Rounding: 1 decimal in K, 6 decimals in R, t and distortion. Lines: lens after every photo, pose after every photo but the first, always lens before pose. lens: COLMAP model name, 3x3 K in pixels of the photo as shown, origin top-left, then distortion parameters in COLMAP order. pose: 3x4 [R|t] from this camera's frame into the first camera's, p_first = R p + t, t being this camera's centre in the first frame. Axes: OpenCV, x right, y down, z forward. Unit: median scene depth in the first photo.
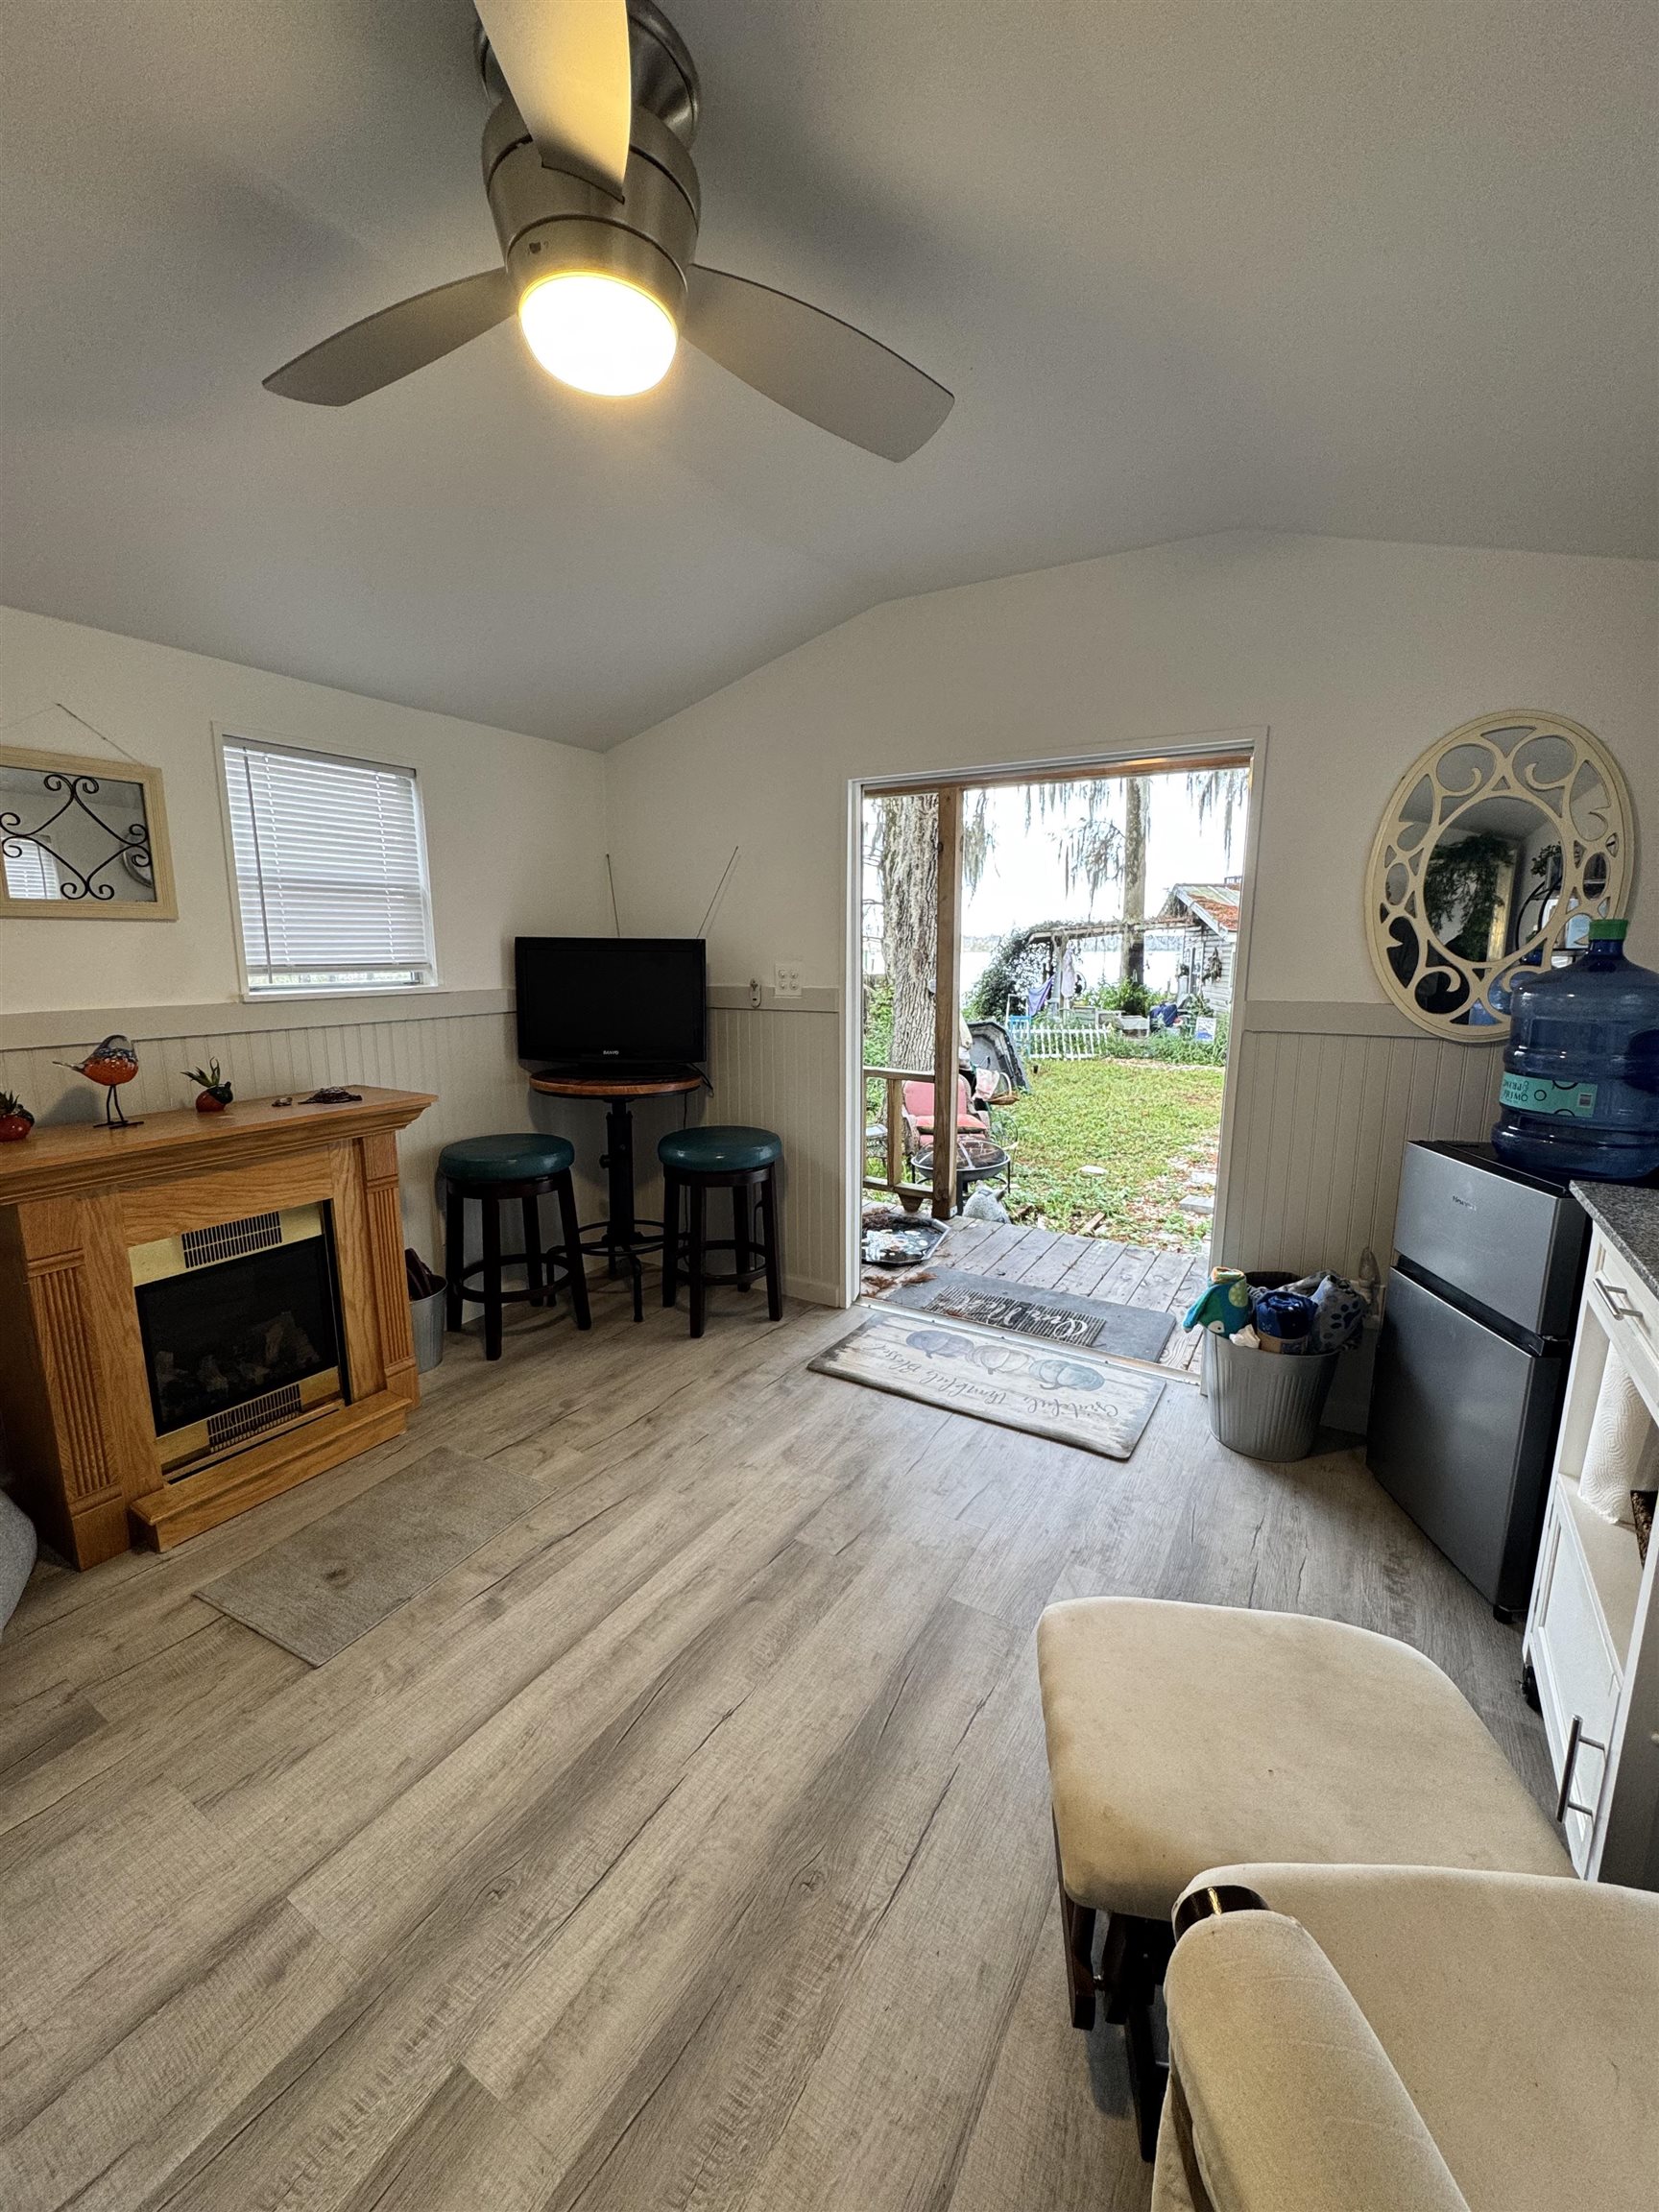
lens RADIAL K [[887.2, 0, 822.2], [0, 887.2, 1105.4], [0, 0, 1]] dist [0.000993, 0.000063]
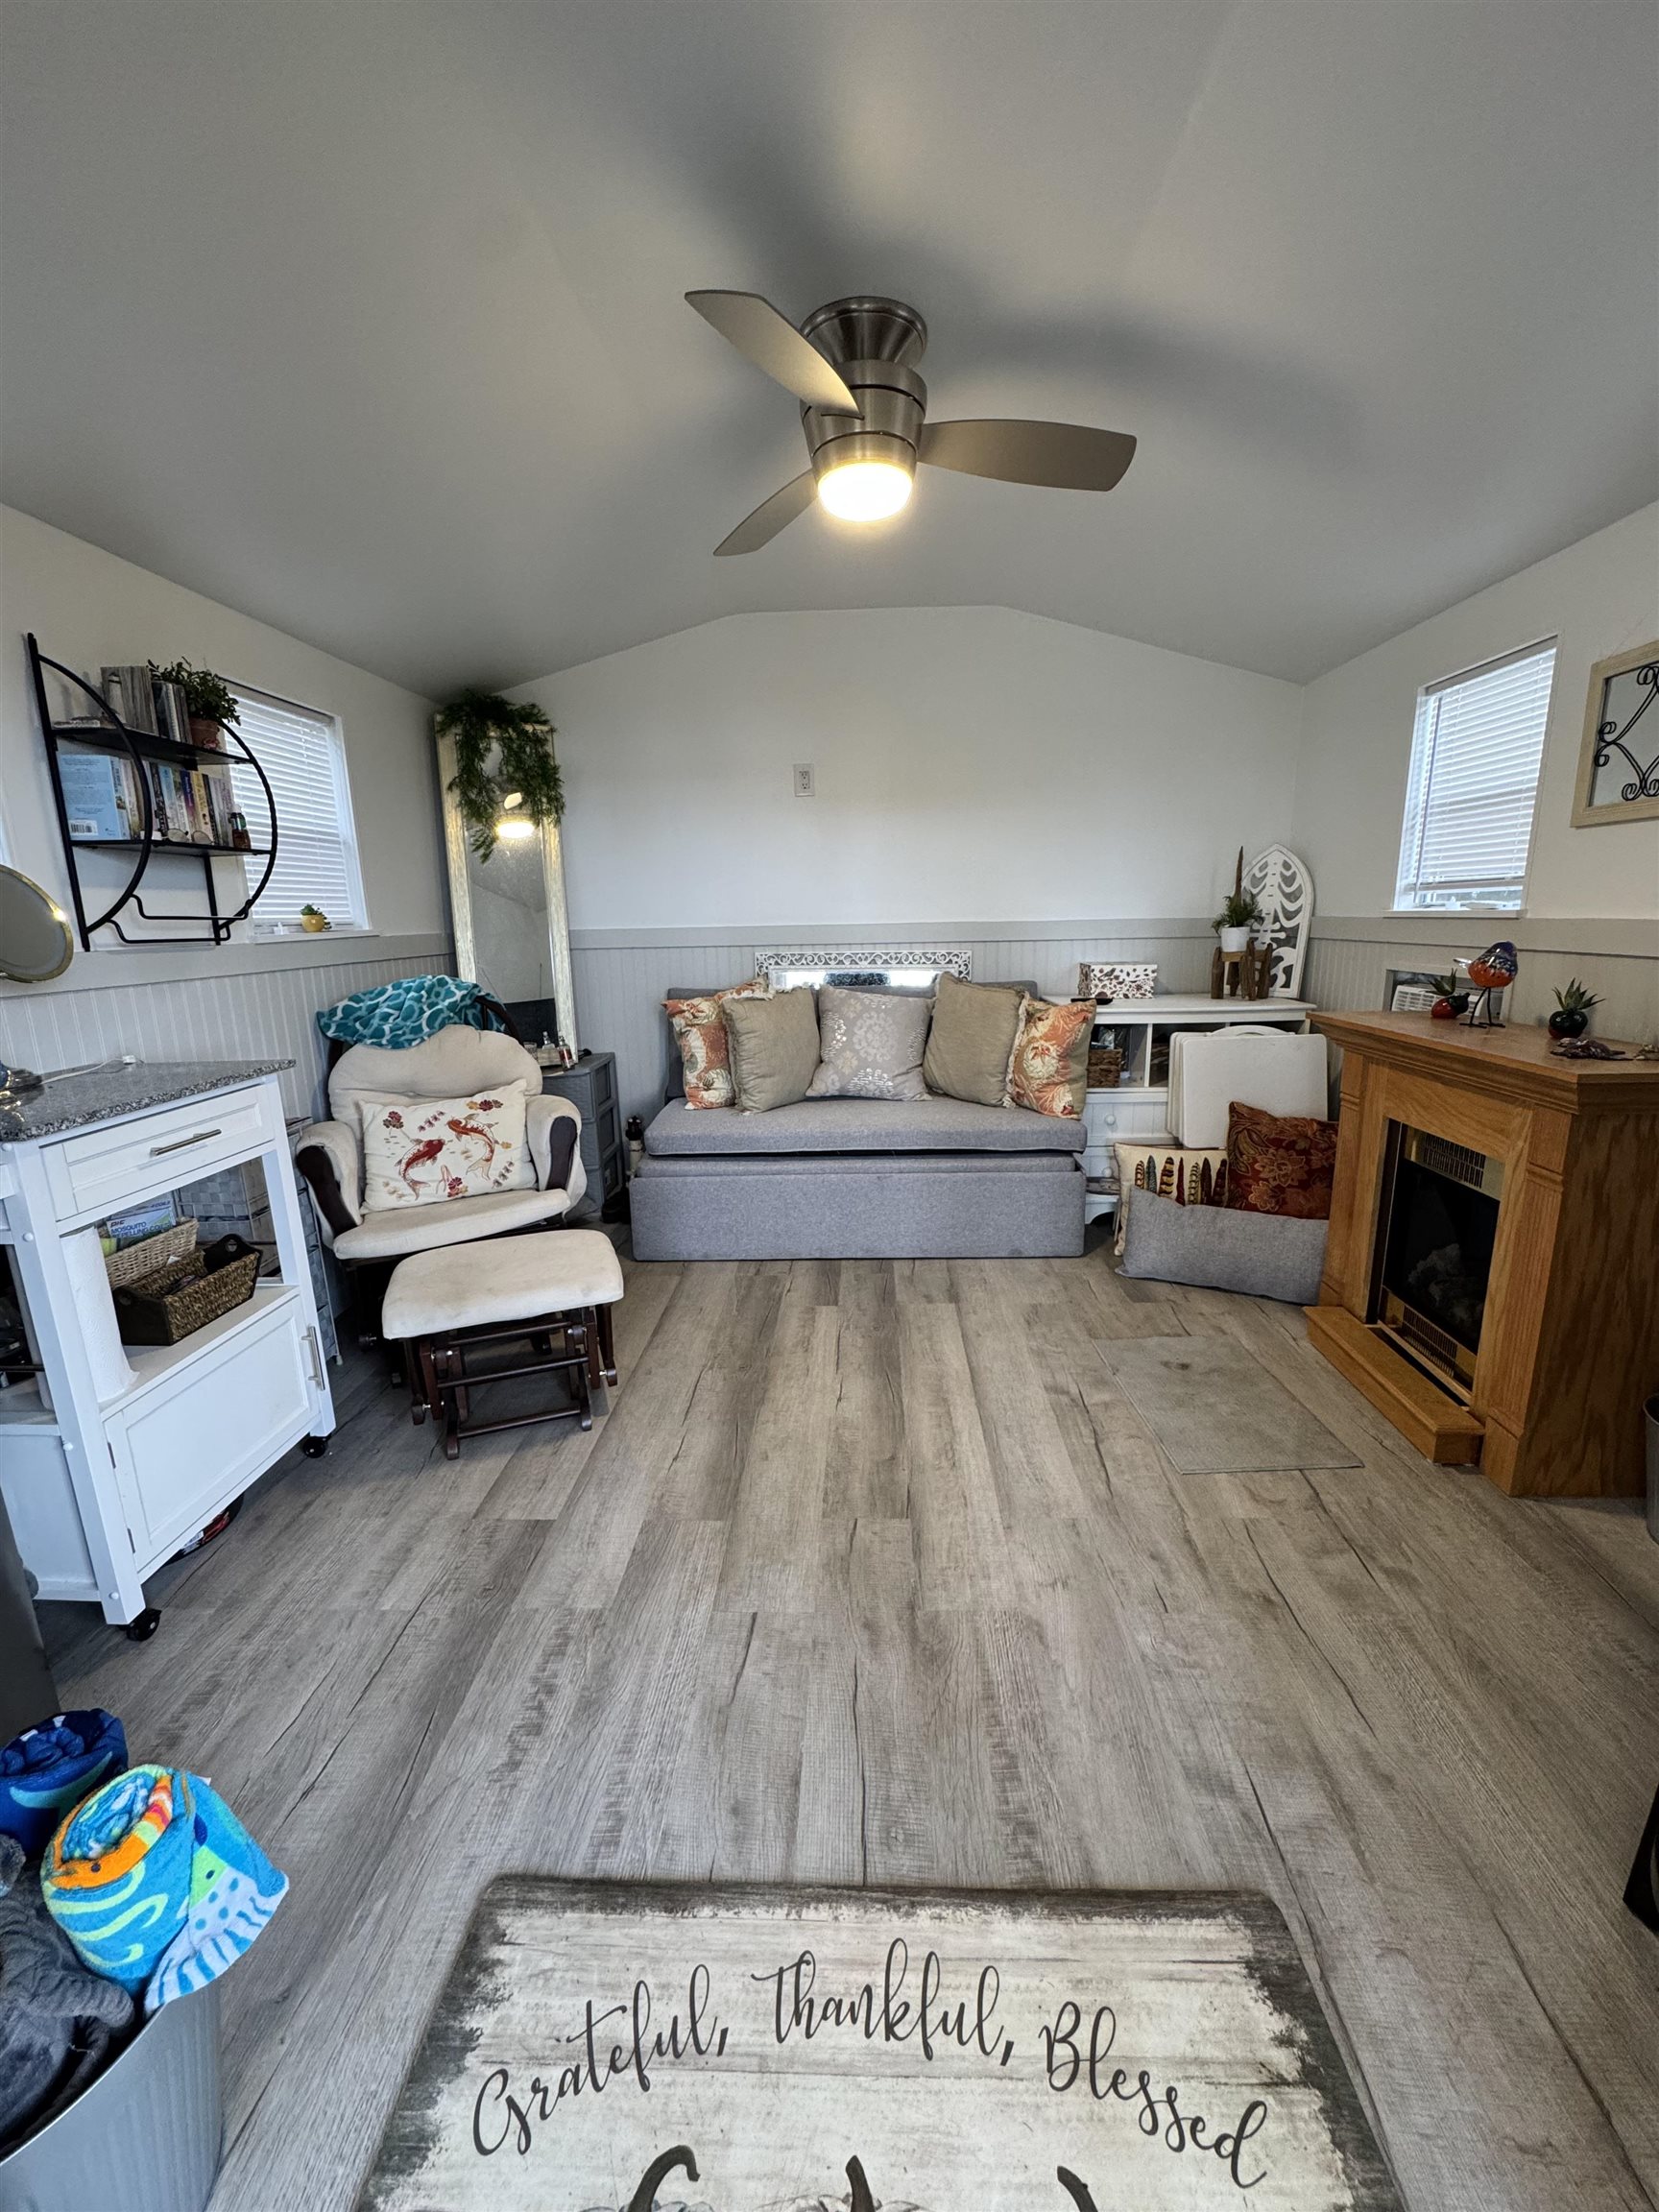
lens RADIAL K [[887.2, 0, 828.1], [0, 887.2, 1111.1], [0, 0, 1]] dist [0.000993, 0.000063]
pose [[-0.875434, 0.122653, -0.467517, 0.422091], [-0.065229, 0.928437, 0.365718, -0.227307], [0.478916, 0.350657, -0.804785, 1.578273]]
